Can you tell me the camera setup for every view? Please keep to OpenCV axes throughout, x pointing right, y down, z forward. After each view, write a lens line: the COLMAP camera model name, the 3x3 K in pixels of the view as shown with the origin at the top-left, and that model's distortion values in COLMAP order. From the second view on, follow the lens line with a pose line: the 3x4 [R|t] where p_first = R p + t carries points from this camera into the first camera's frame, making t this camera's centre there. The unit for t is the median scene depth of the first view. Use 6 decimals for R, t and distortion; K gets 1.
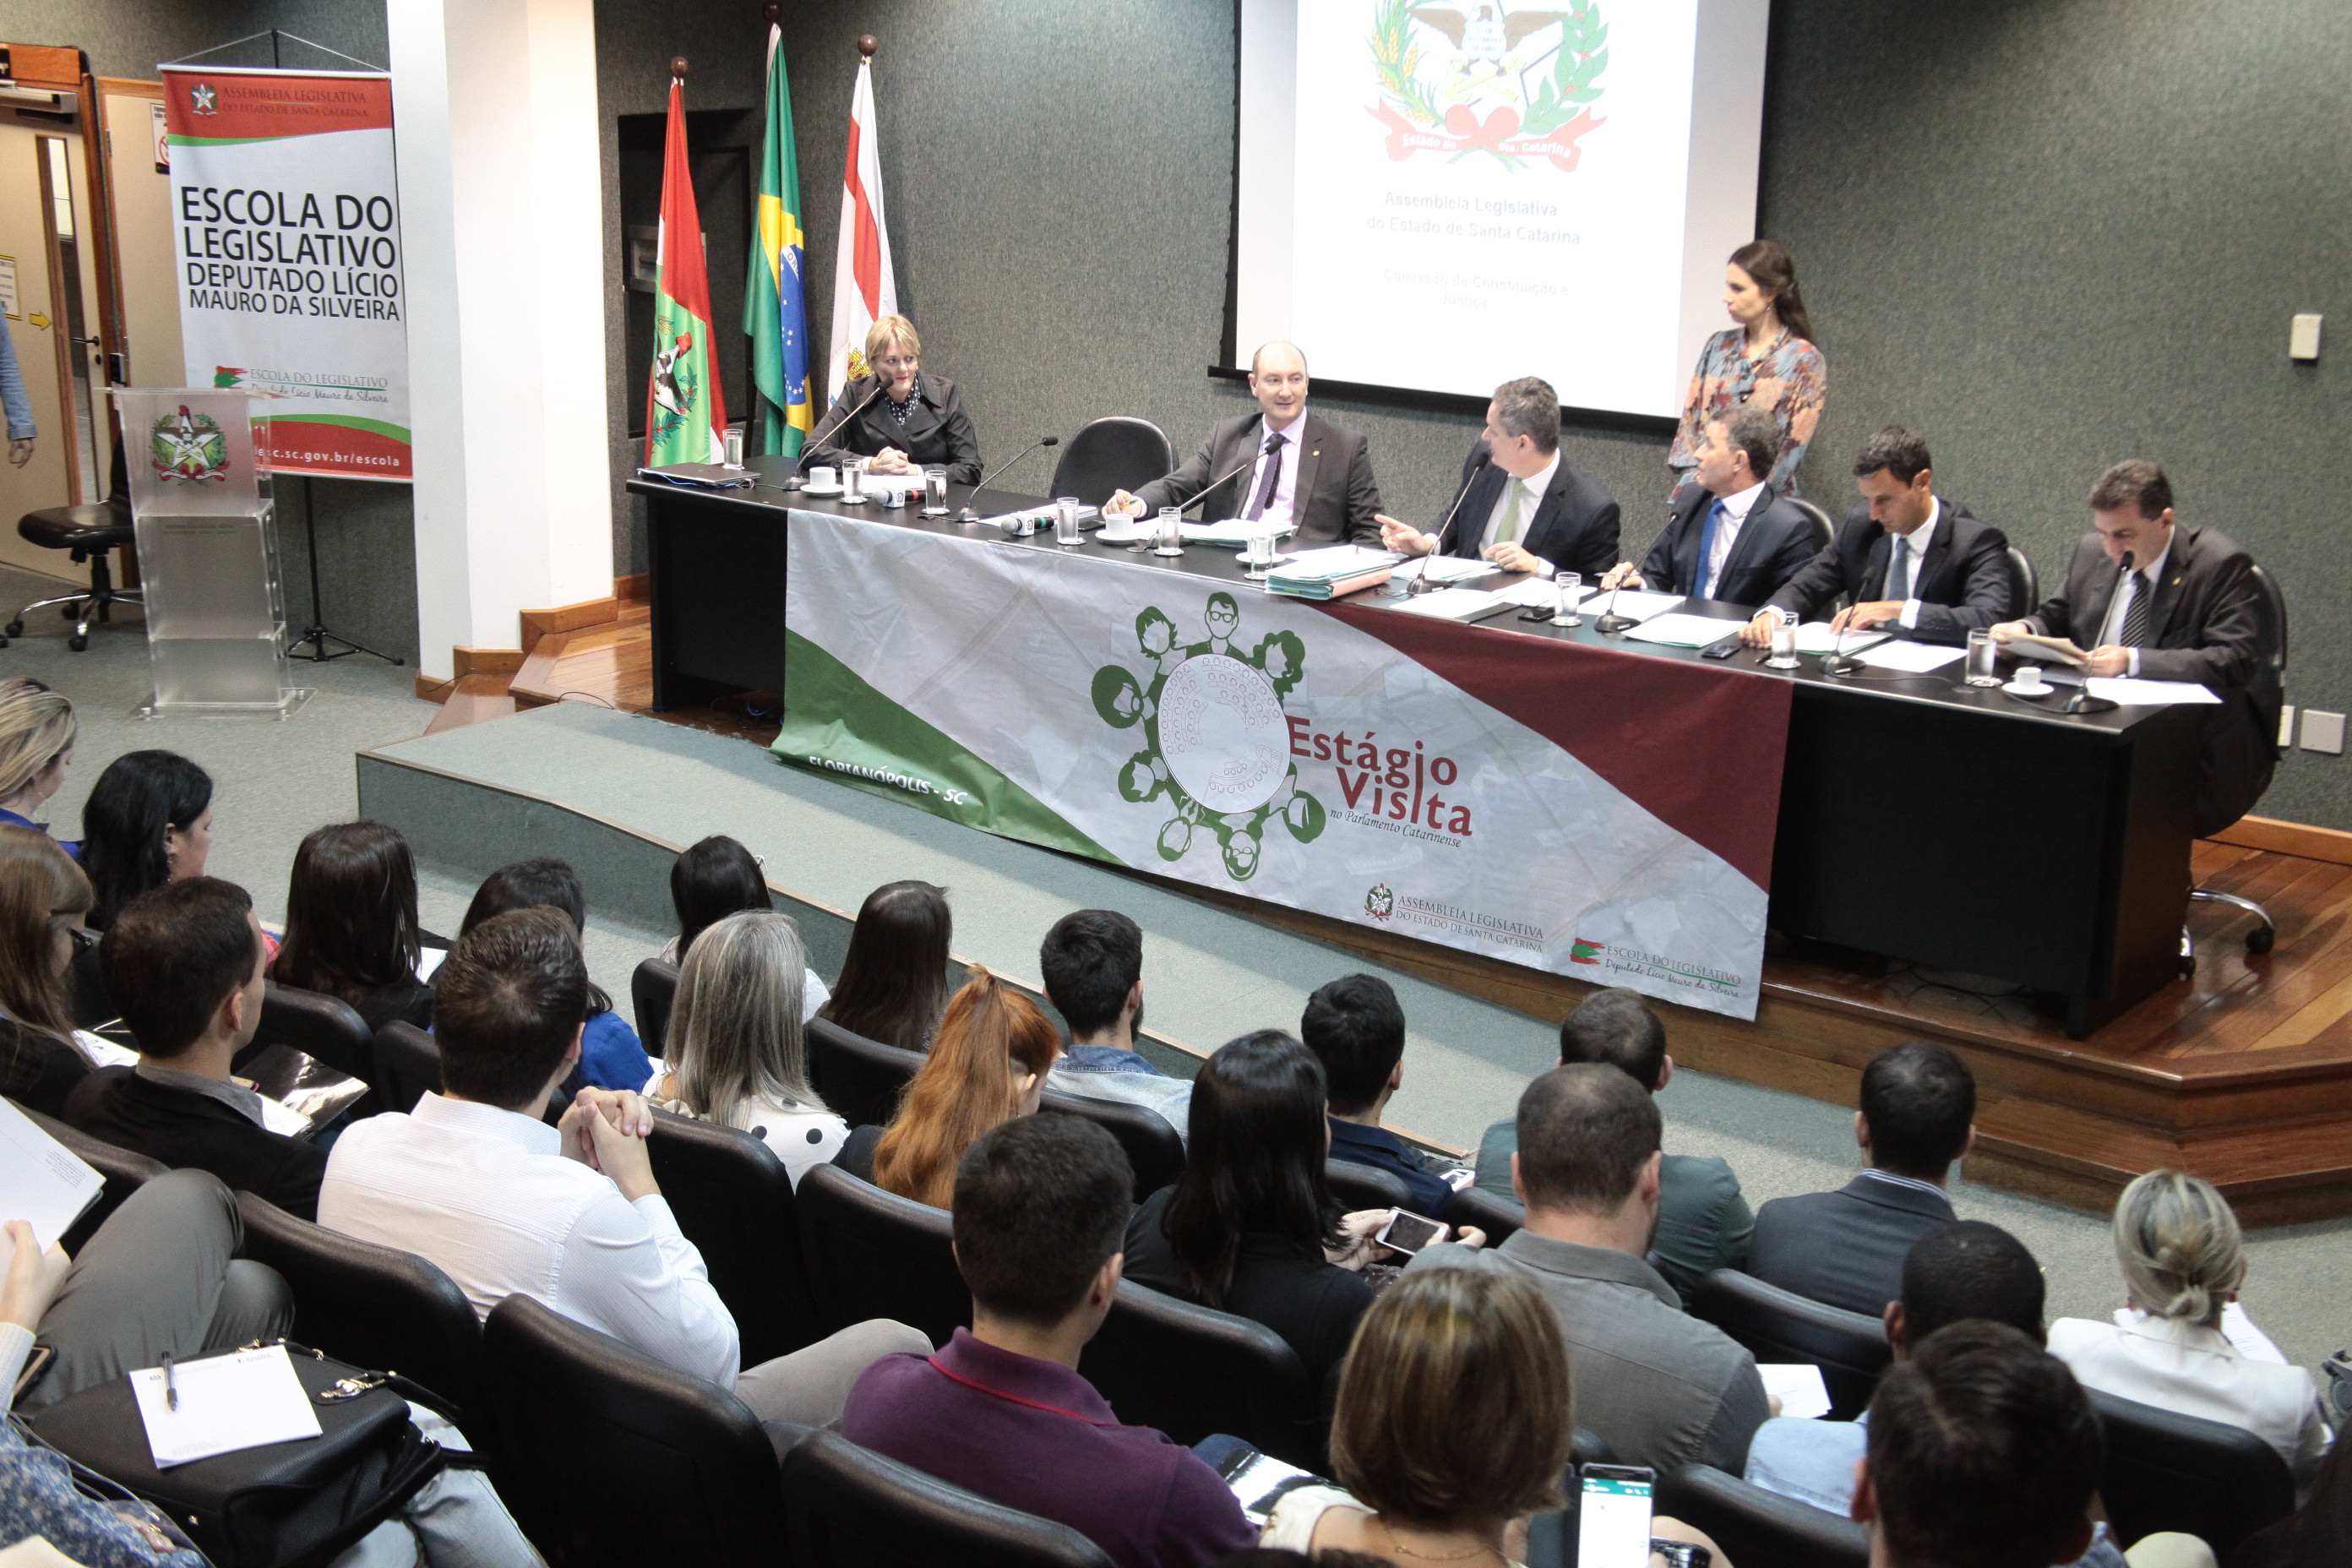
lens RADIAL K [[3142.3, 0, 1174.5], [0, 3142.3, 817.2], [0, 0, 1]] dist [0.012750, 0.660130]
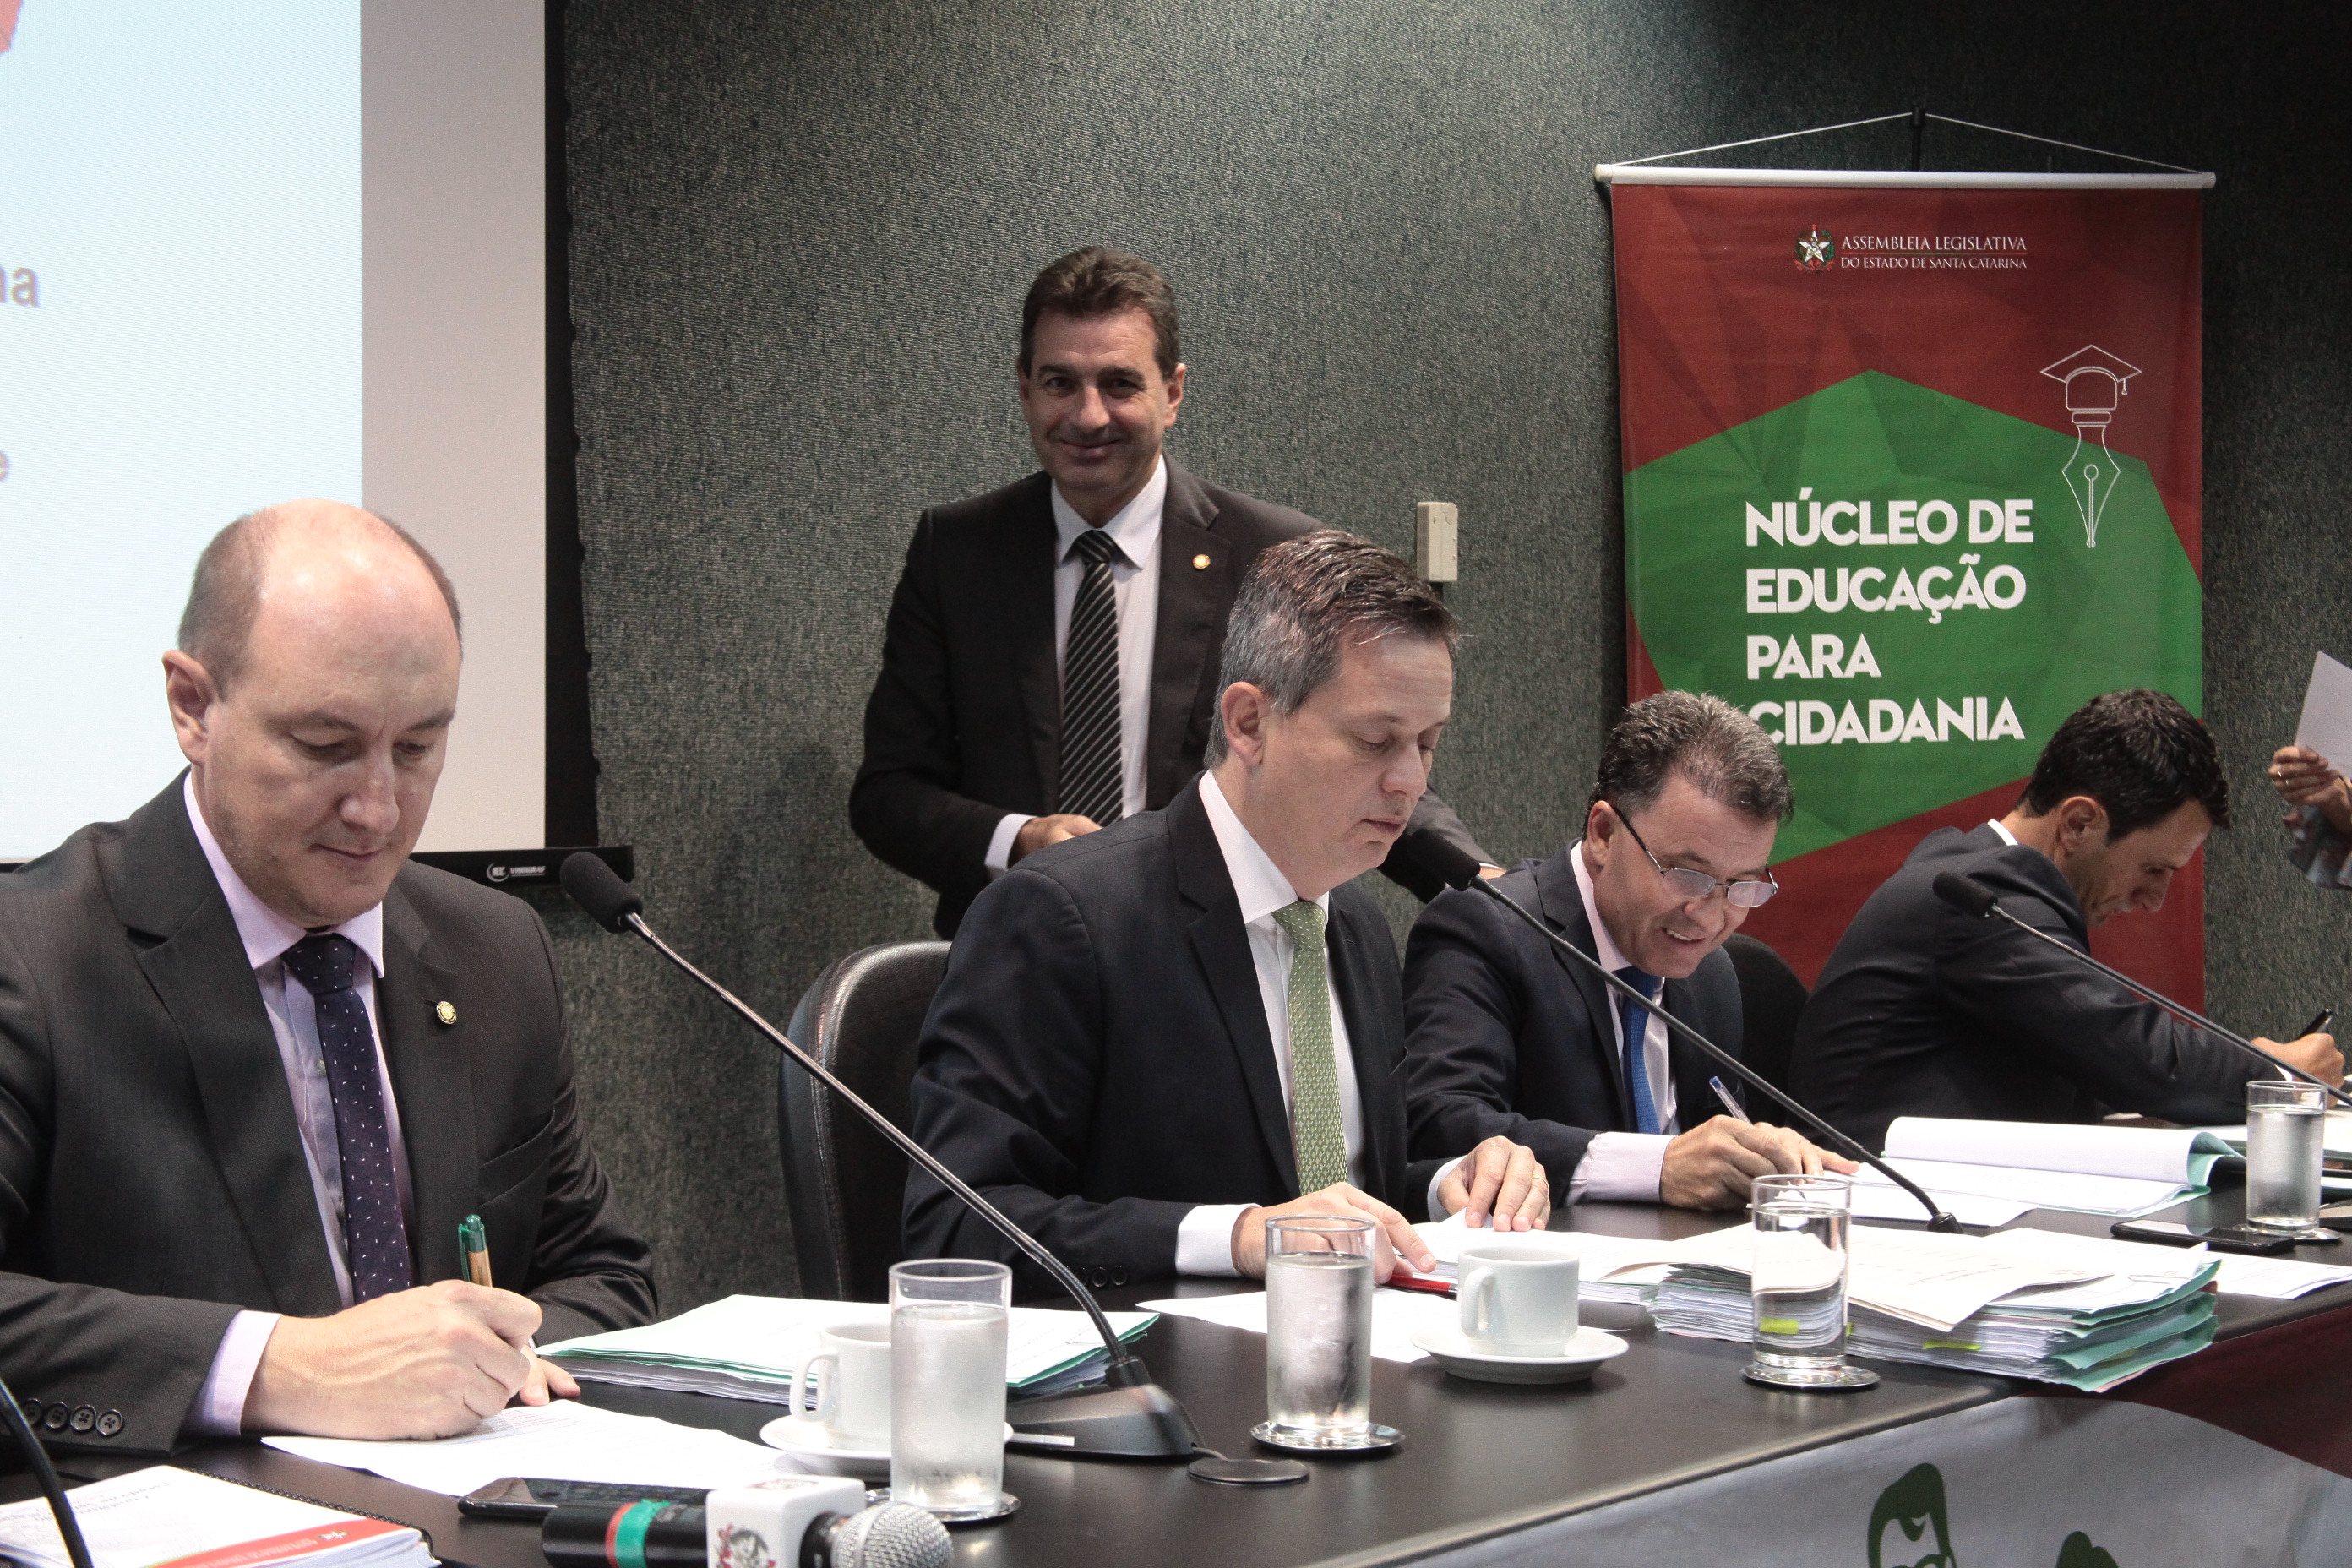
lens RADIAL K [[3814.2, 0, 1084.3], [0, 3814.2, 784.0], [0, 0, 1]] dist [0.225357, 0.027971]
pose [[0.040336, -0.029864, 0.998740, -0.253215], [0.259875, 0.965467, 0.018373, -0.134884], [-0.964799, 0.258807, 0.046704, 1.003119]]
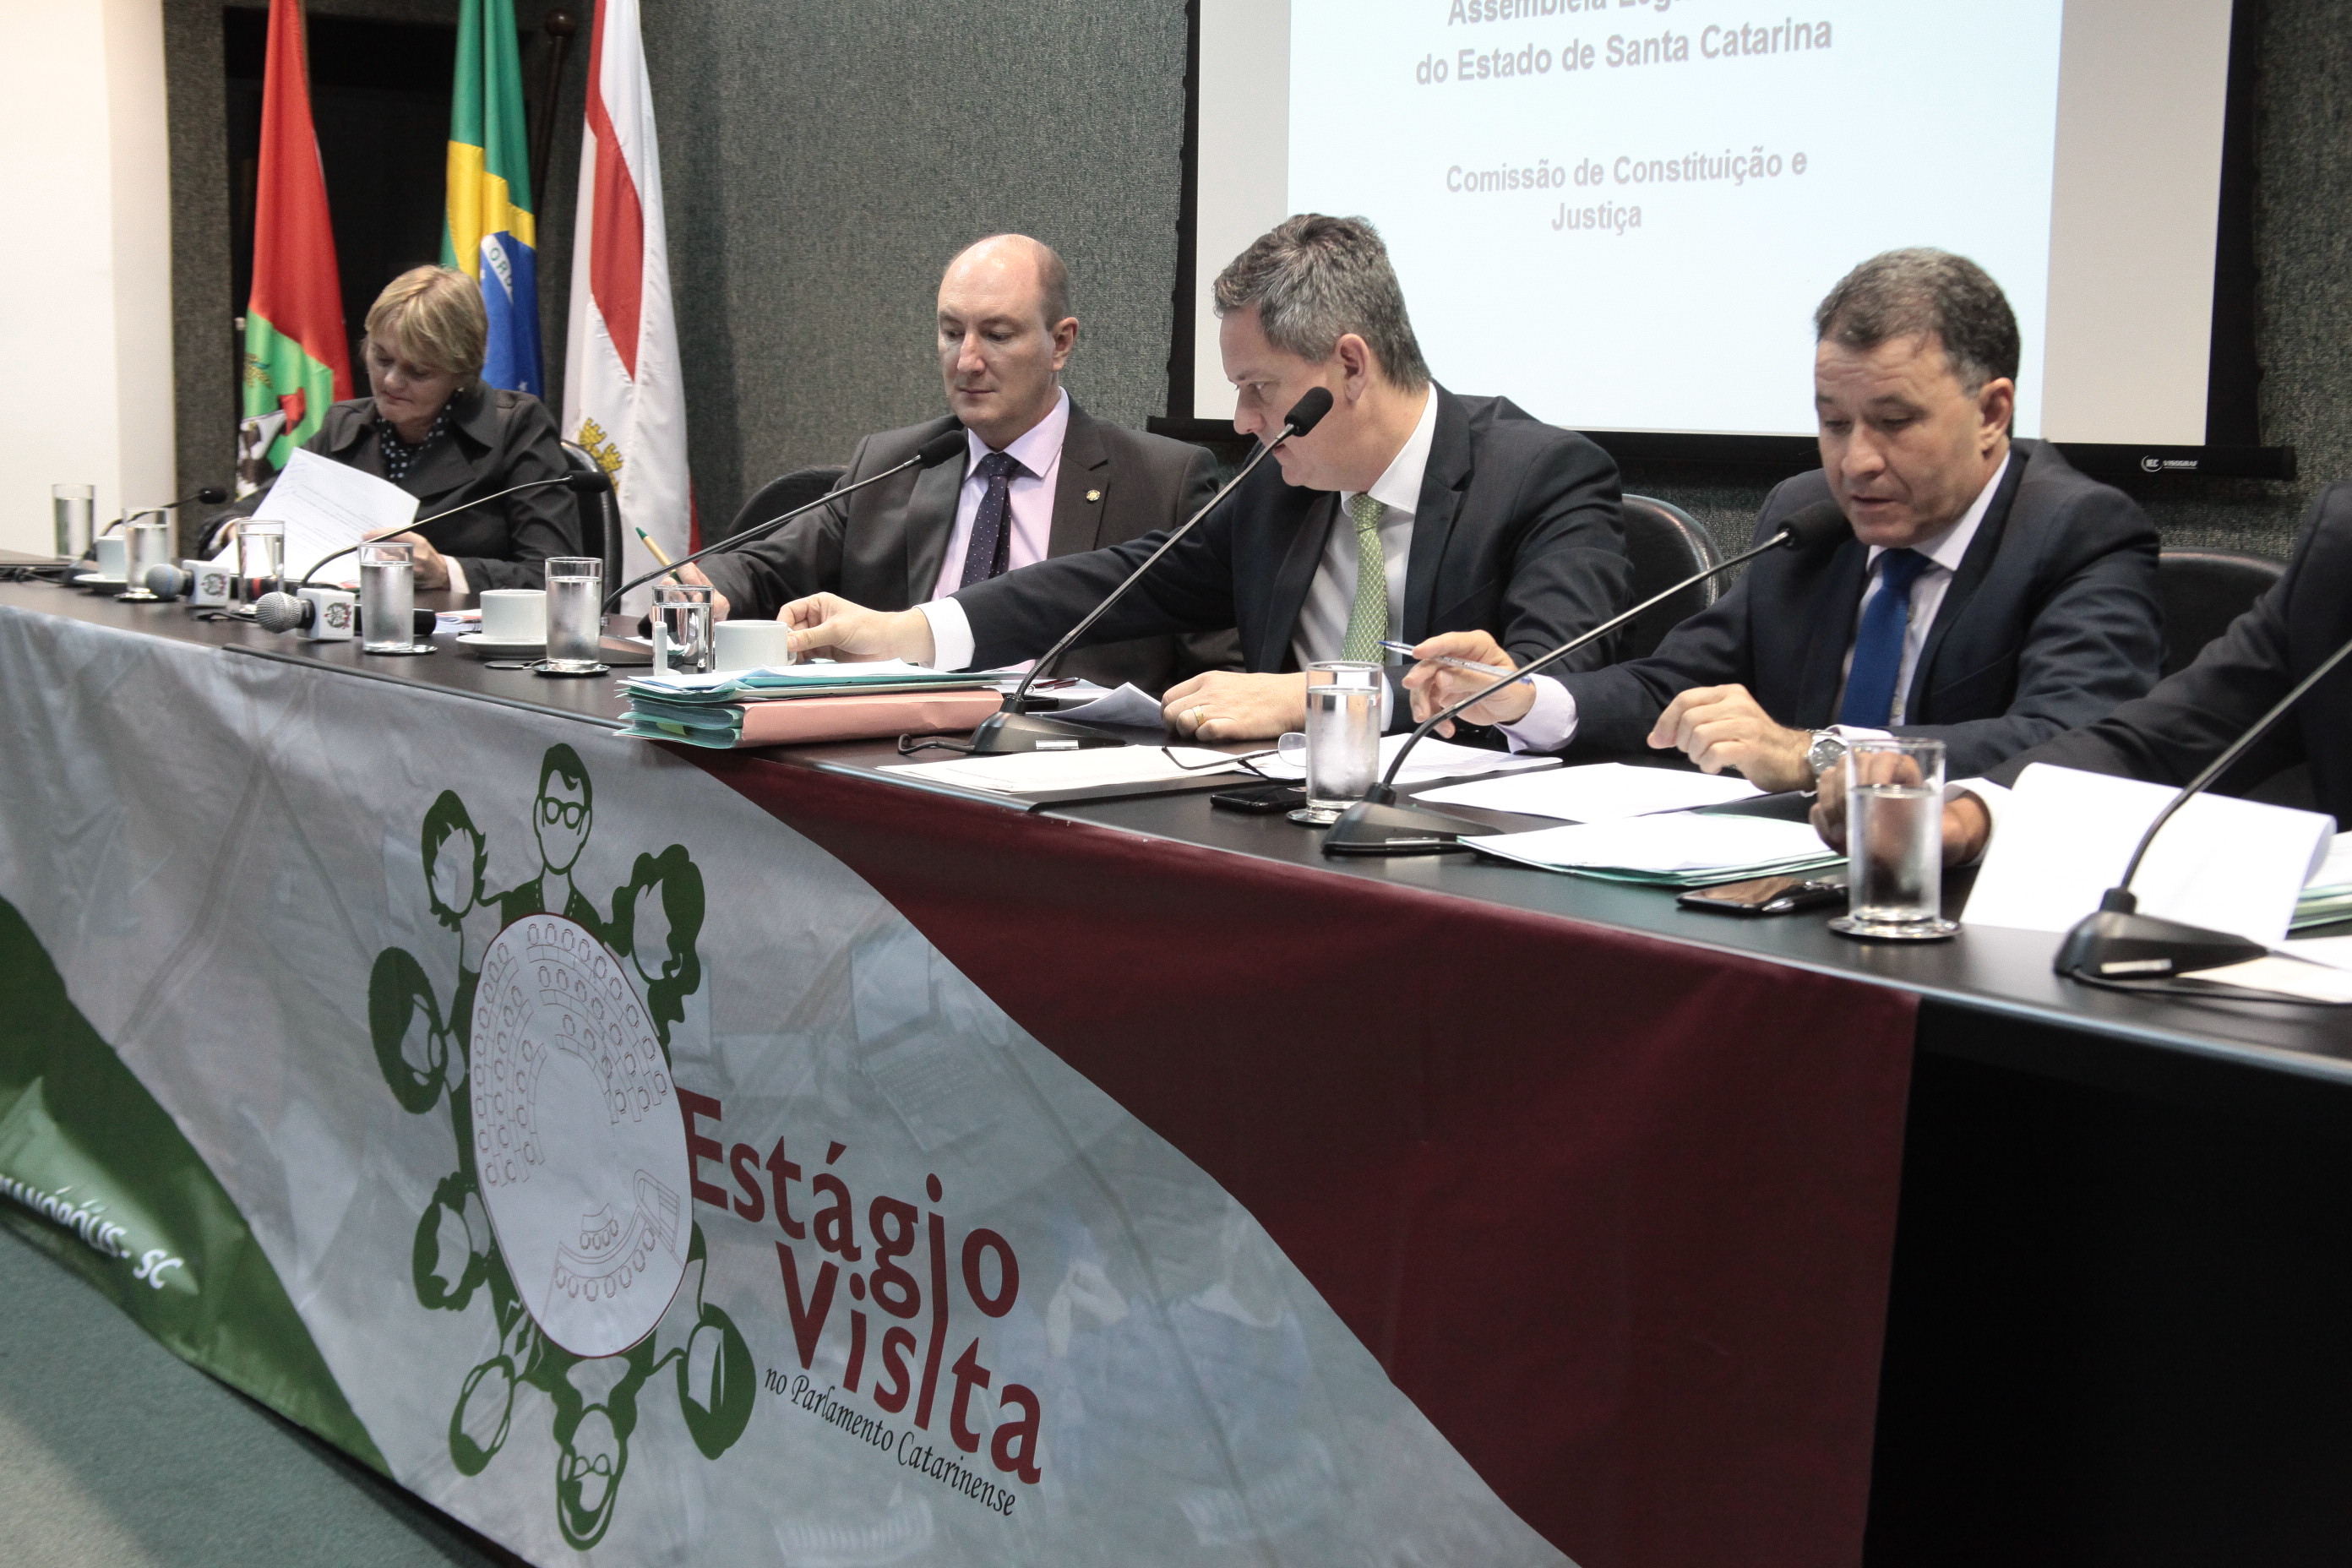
lens RADIAL K [[3364.6, 0, 1168.7], [0, 3364.6, 828.3], [0, 0, 1]] dist [0.086621, 0.141165]
pose [[0.968135, 0.035158, -0.247948, 0.176520], [-0.070473, 0.988332, -0.135030, -0.013398], [0.240308, 0.148201, 0.959317, 0.623450]]
